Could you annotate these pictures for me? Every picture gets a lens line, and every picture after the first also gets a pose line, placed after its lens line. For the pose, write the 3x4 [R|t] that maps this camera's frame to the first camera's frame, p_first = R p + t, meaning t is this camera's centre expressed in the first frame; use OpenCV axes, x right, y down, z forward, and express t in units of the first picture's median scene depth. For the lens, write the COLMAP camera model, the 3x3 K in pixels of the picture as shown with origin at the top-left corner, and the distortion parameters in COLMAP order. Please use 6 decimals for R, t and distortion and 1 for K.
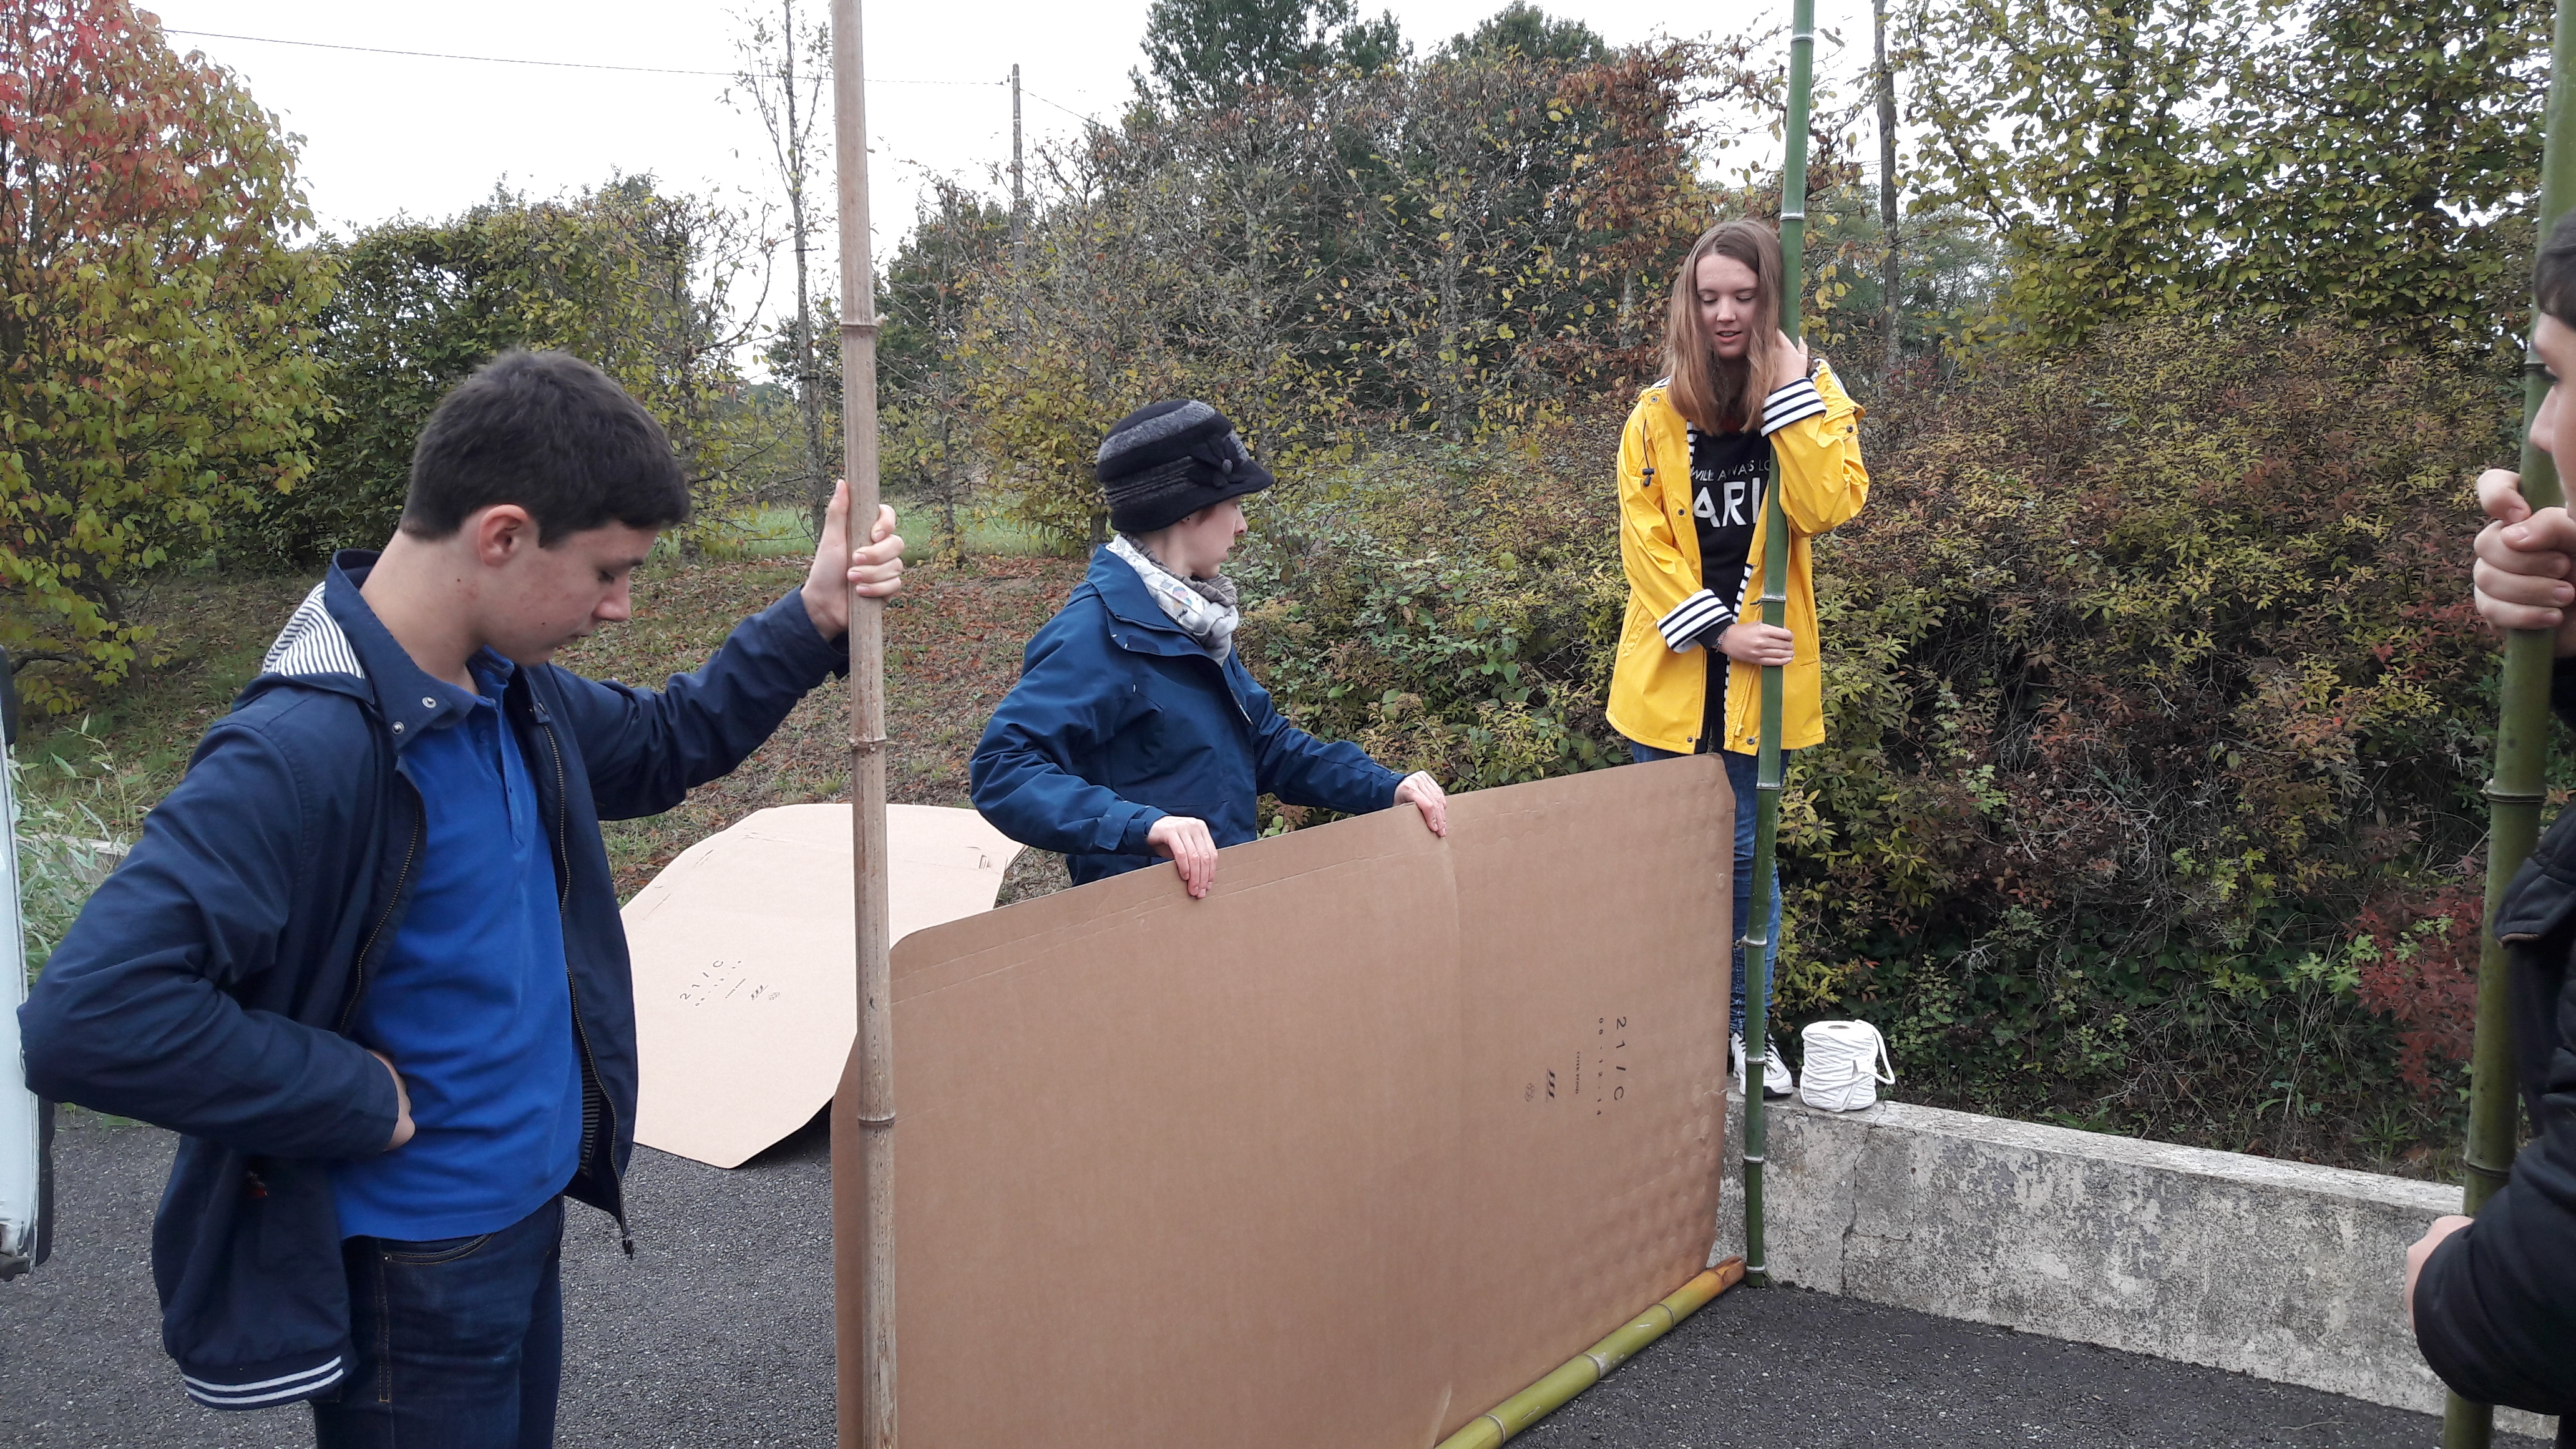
lens RADIAL K [[2096.7, 0, 1260.9], [0, 2096.7, 811.7], [0, 0, 1]] dist [0.238898, -0.669061]
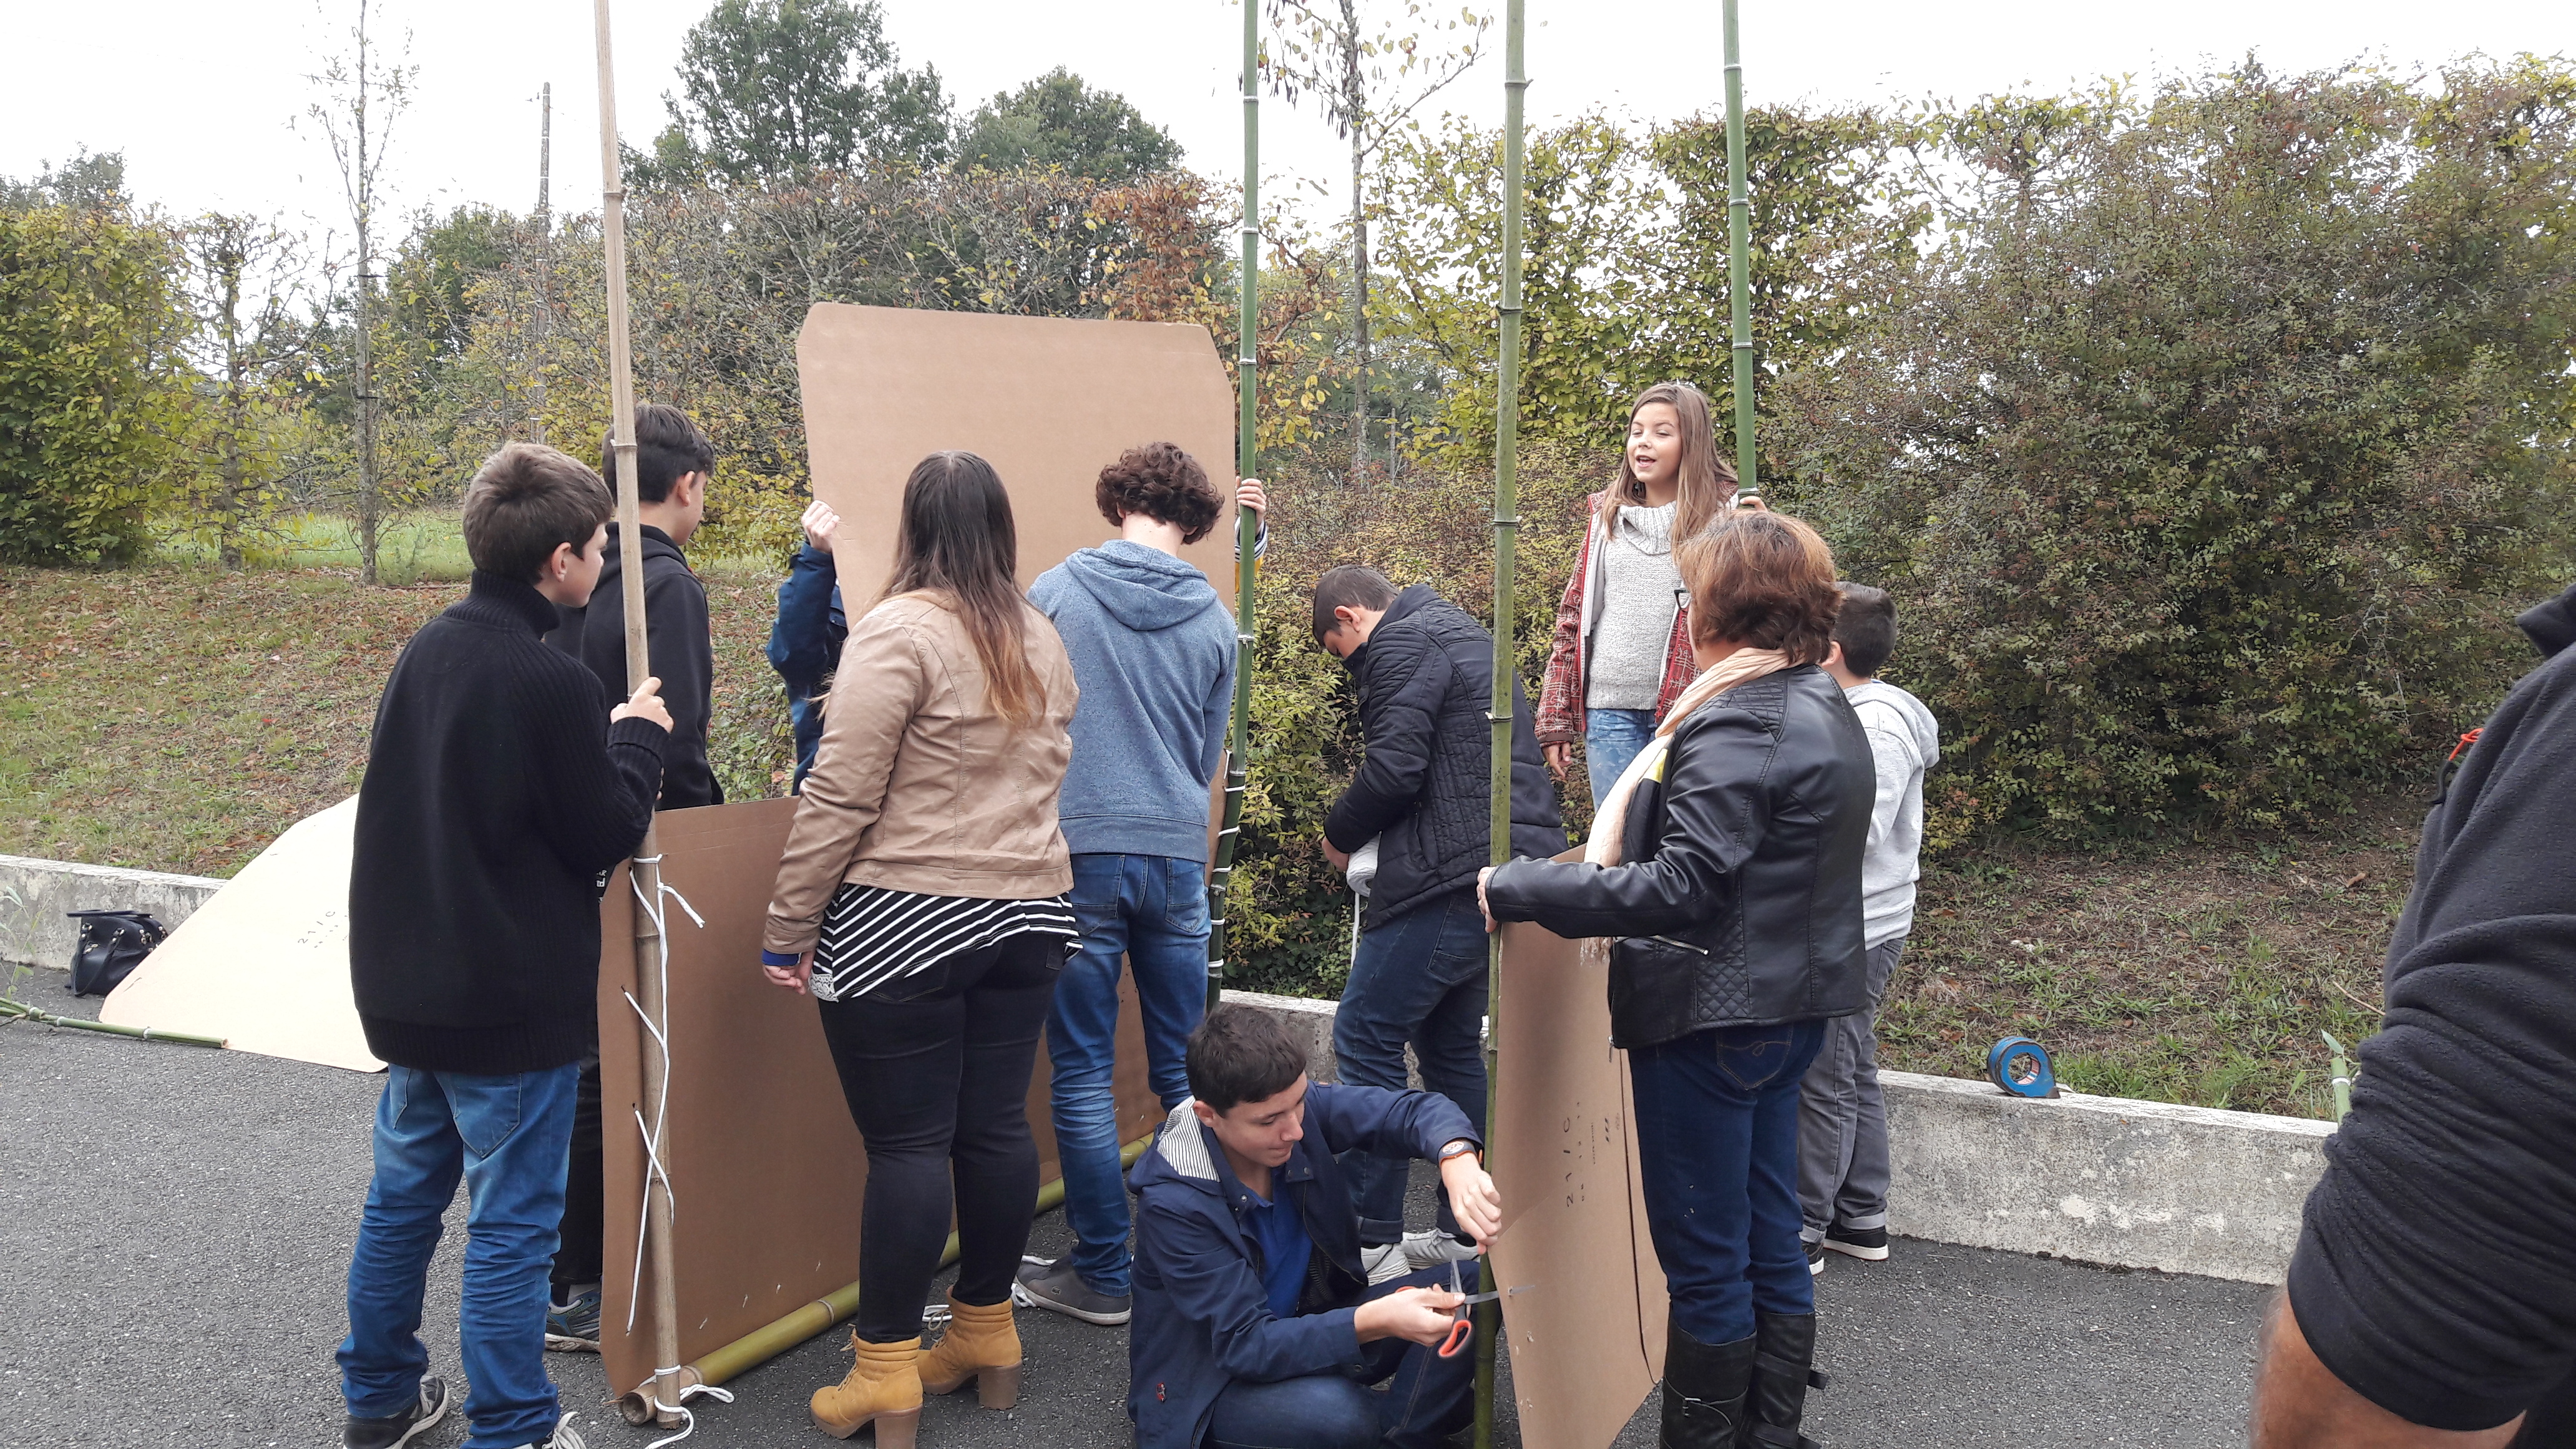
lens RADIAL K [[2147.7, 0, 1288.0], [0, 2147.7, 724.5], [0, 0, 1]] dist [0.015301, -0.057785]
pose [[0.972201, 0.035394, 0.231458, -0.021181], [-0.020513, 0.997583, -0.066387, 0.022462], [-0.233248, 0.059793, 0.970577, -0.163473]]
